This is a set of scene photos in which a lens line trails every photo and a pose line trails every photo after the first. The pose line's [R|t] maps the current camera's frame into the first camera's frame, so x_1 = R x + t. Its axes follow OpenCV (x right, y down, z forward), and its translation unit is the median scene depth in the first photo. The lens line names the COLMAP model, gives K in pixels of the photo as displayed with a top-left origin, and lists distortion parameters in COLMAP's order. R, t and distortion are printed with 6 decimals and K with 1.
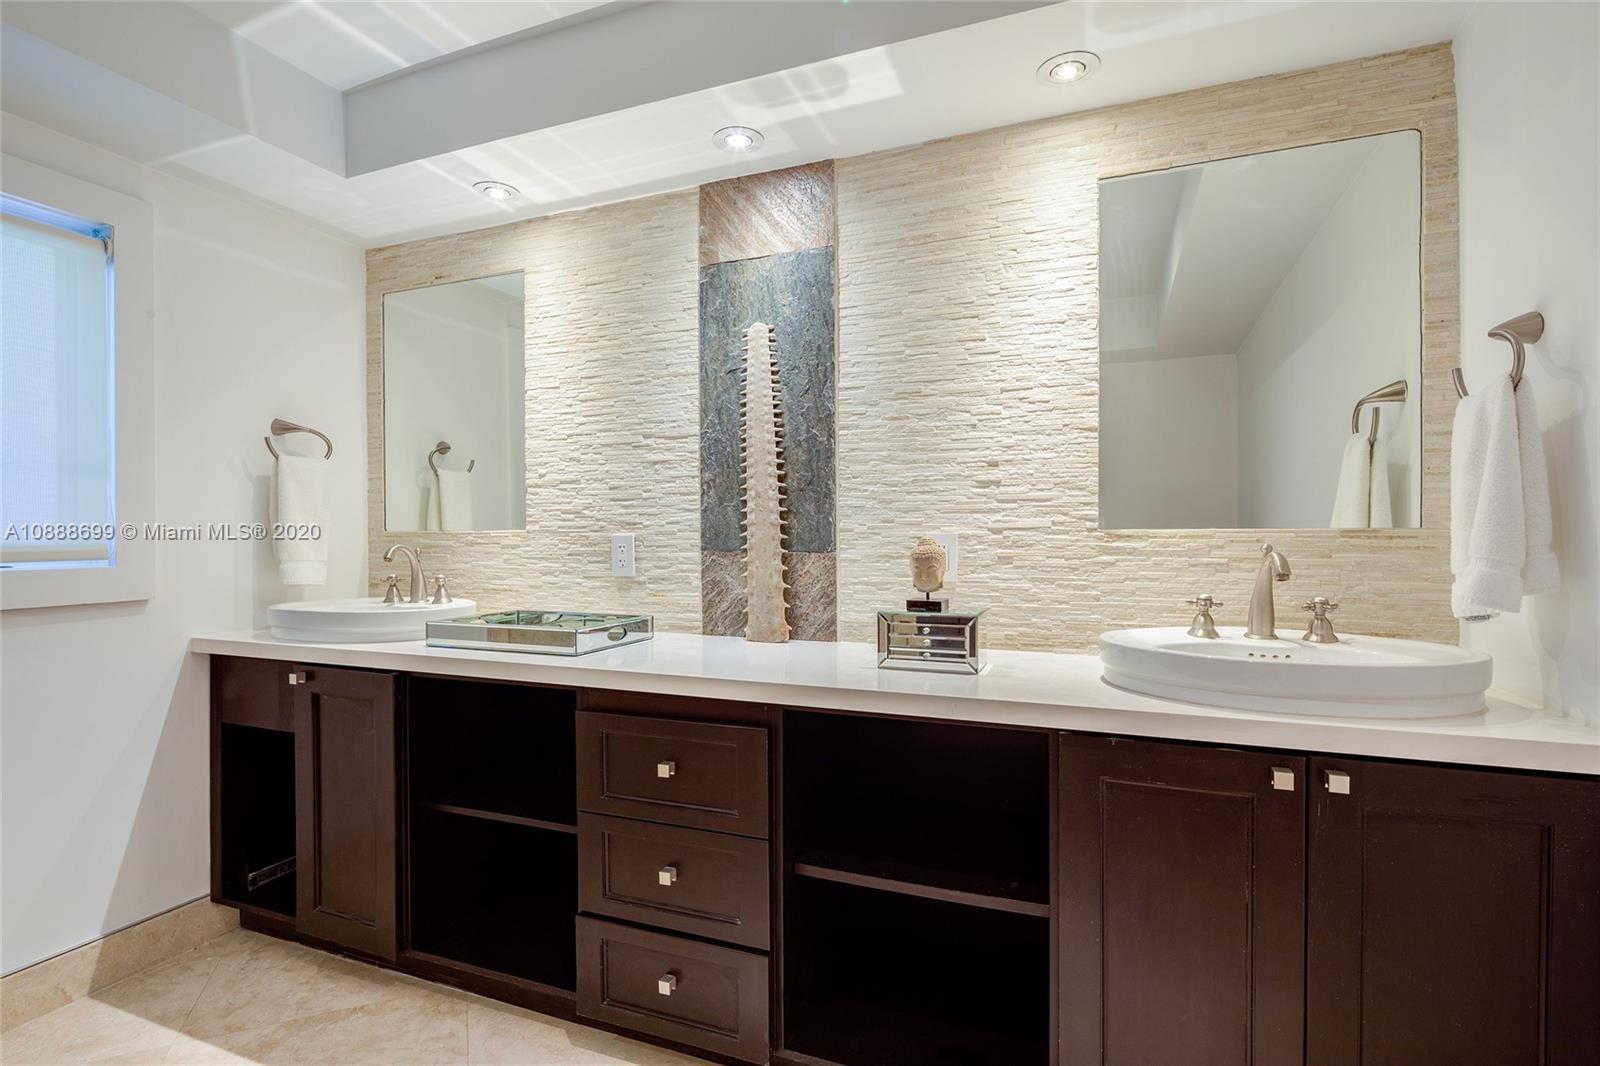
lens RADIAL K [[784.6, 0, 800.1], [0, 784.6, 520.8], [0, 0, 1]] dist [-0.002413, -0.000871]
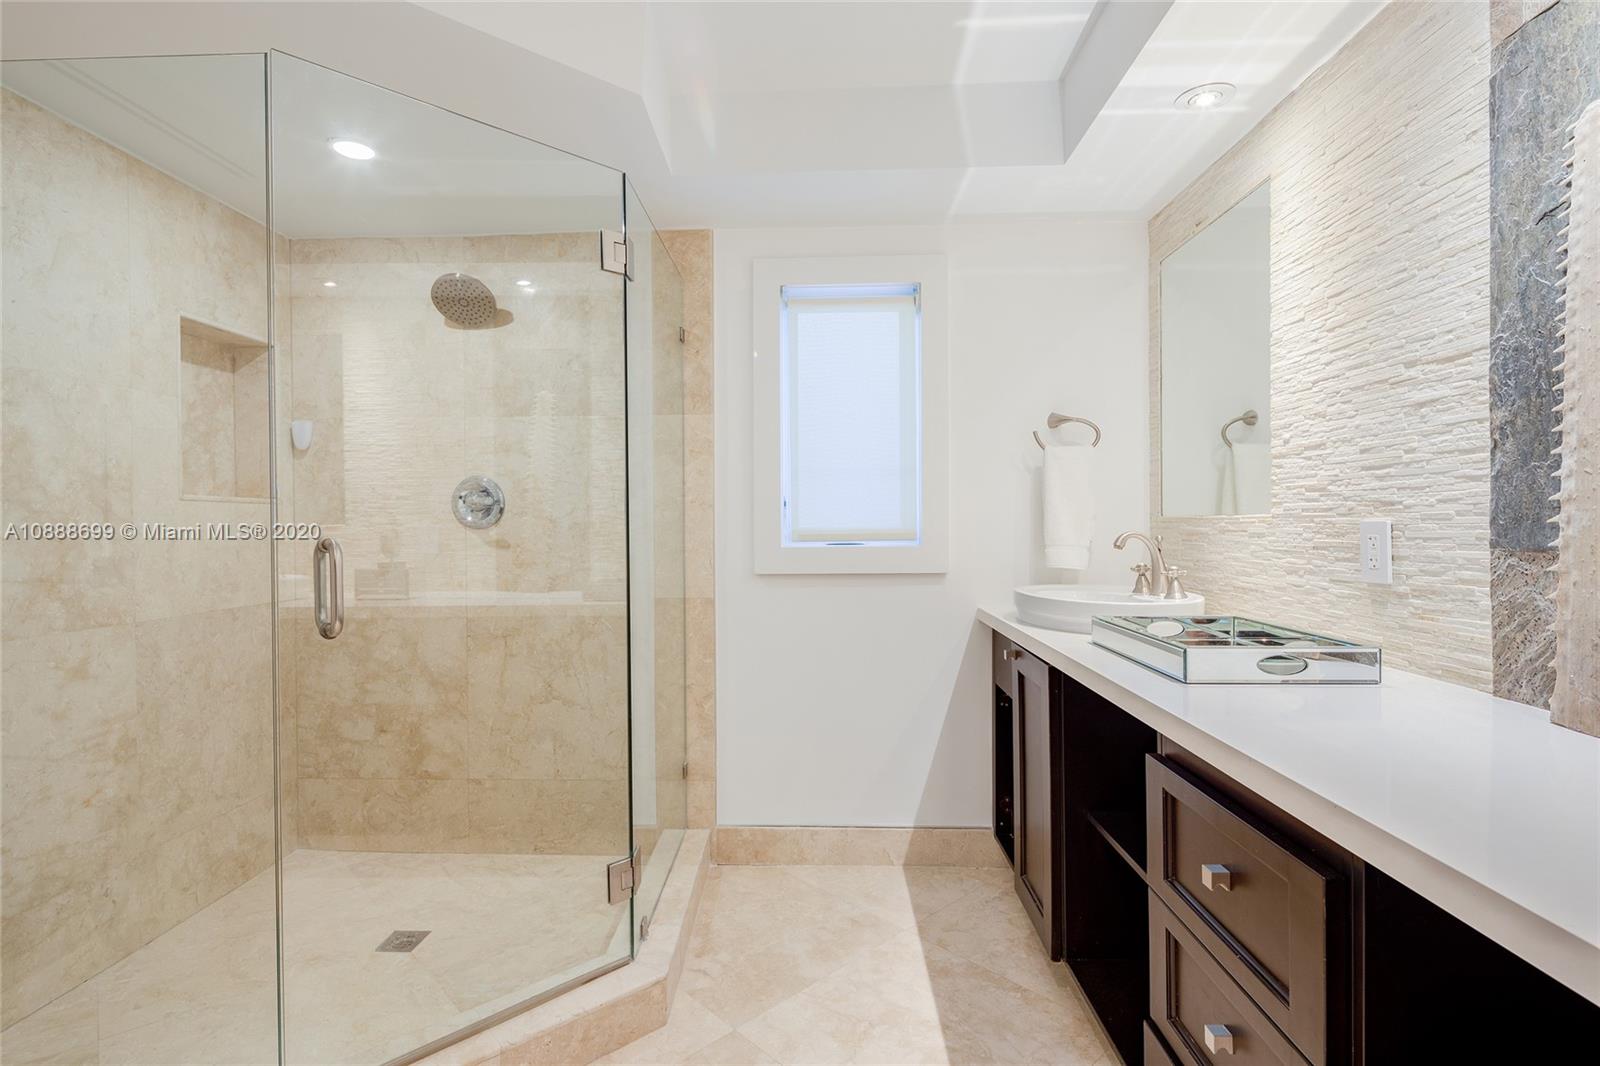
lens RADIAL K [[784.6, 0, 800.1], [0, 784.6, 520.8], [0, 0, 1]] dist [-0.002413, -0.000871]
pose [[0.328798, -0.001012, -0.944400, 0.243422], [0.021949, 0.999737, 0.006571, 0.003360], [0.944145, -0.022889, 0.328734, 0.332141]]
